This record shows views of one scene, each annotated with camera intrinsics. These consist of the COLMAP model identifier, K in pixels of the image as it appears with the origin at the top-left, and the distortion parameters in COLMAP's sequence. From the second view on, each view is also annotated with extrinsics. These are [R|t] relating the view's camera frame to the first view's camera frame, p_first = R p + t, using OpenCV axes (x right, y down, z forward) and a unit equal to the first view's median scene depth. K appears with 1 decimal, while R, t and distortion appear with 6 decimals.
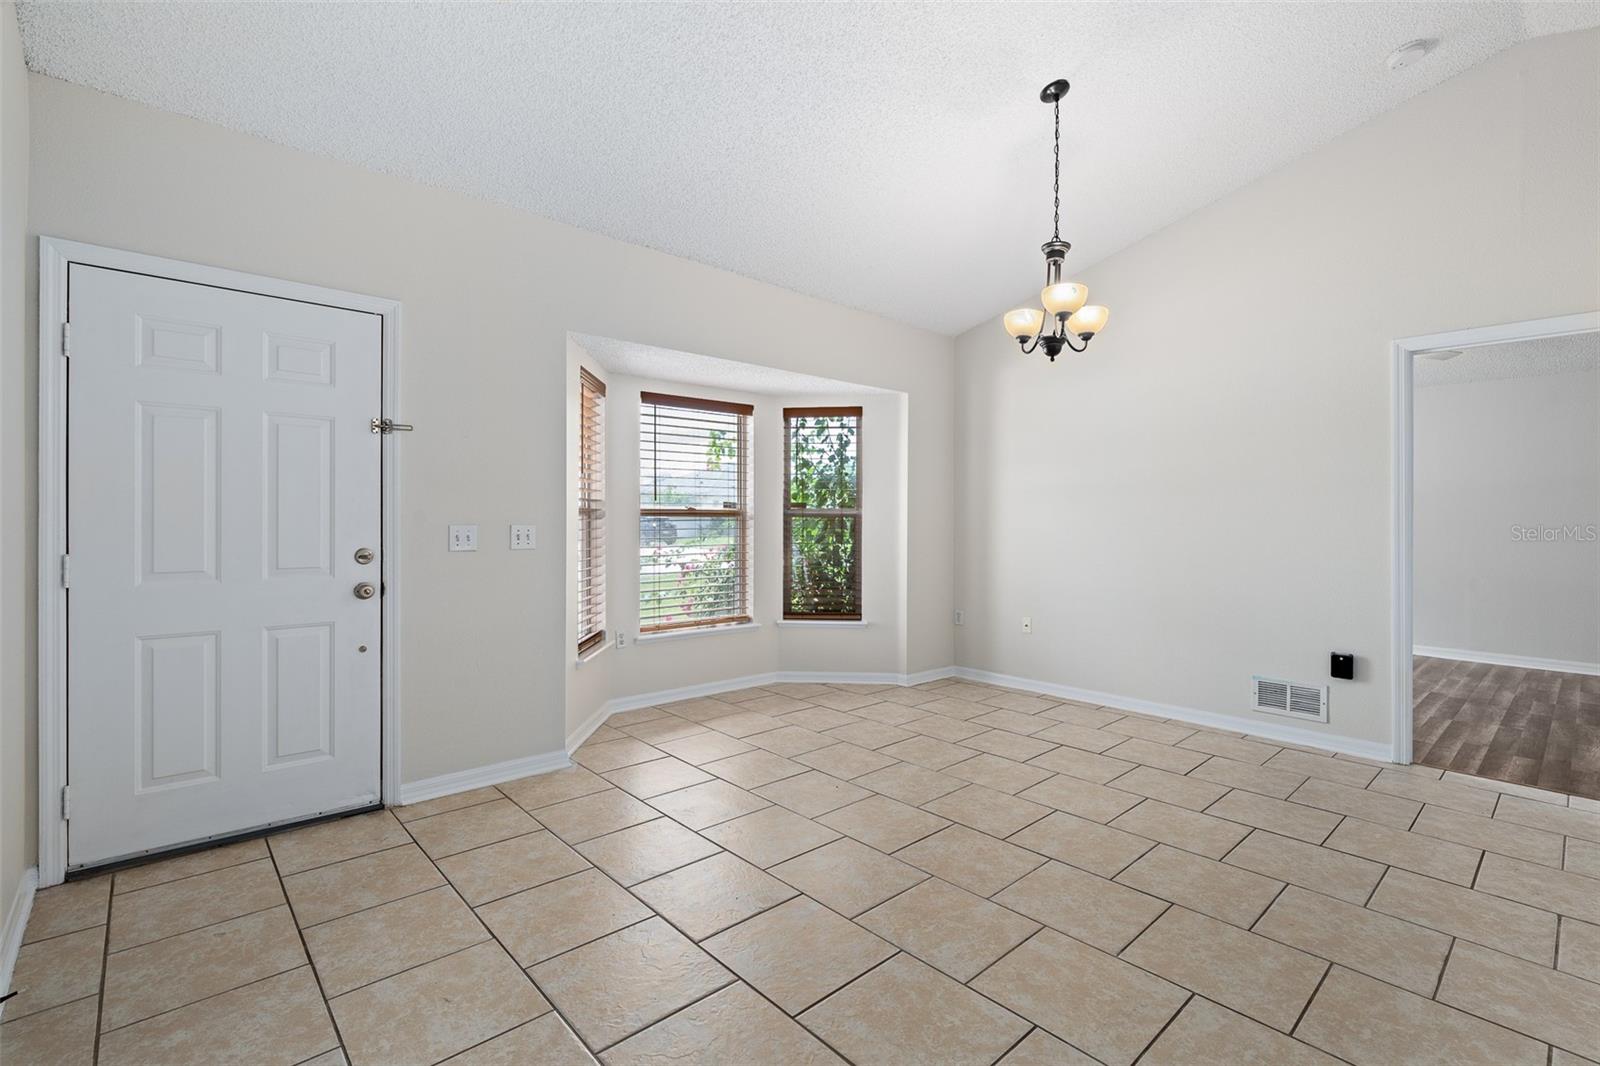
lens RADIAL K [[722.1, 0, 809.8], [0, 722.1, 524.1], [0, 0, 1]] dist [-0.008144, 0.002574]
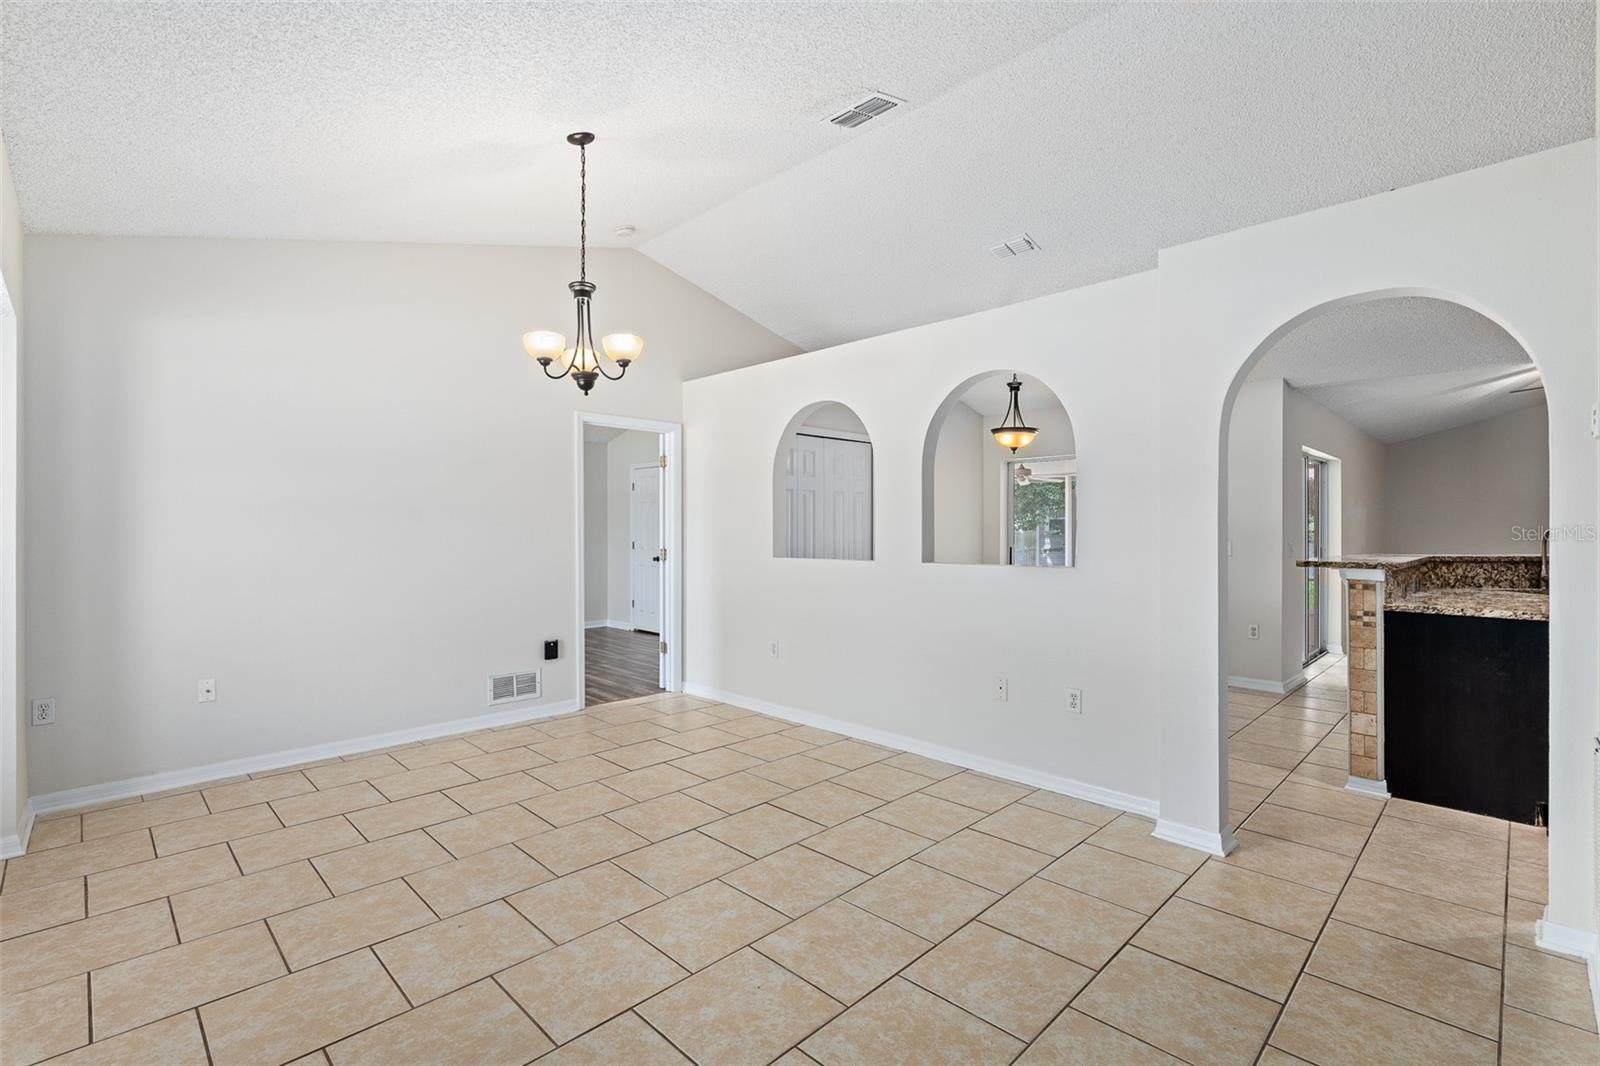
lens RADIAL K [[722.1, 0, 794.4], [0, 722.1, 527.3], [0, 0, 1]] dist [-0.008144, 0.002574]
pose [[-0.035530, -0.002157, 0.999366, -0.601121], [0.008182, 0.999964, 0.002449, -0.027375], [-0.999335, 0.008263, -0.035511, 0.603018]]
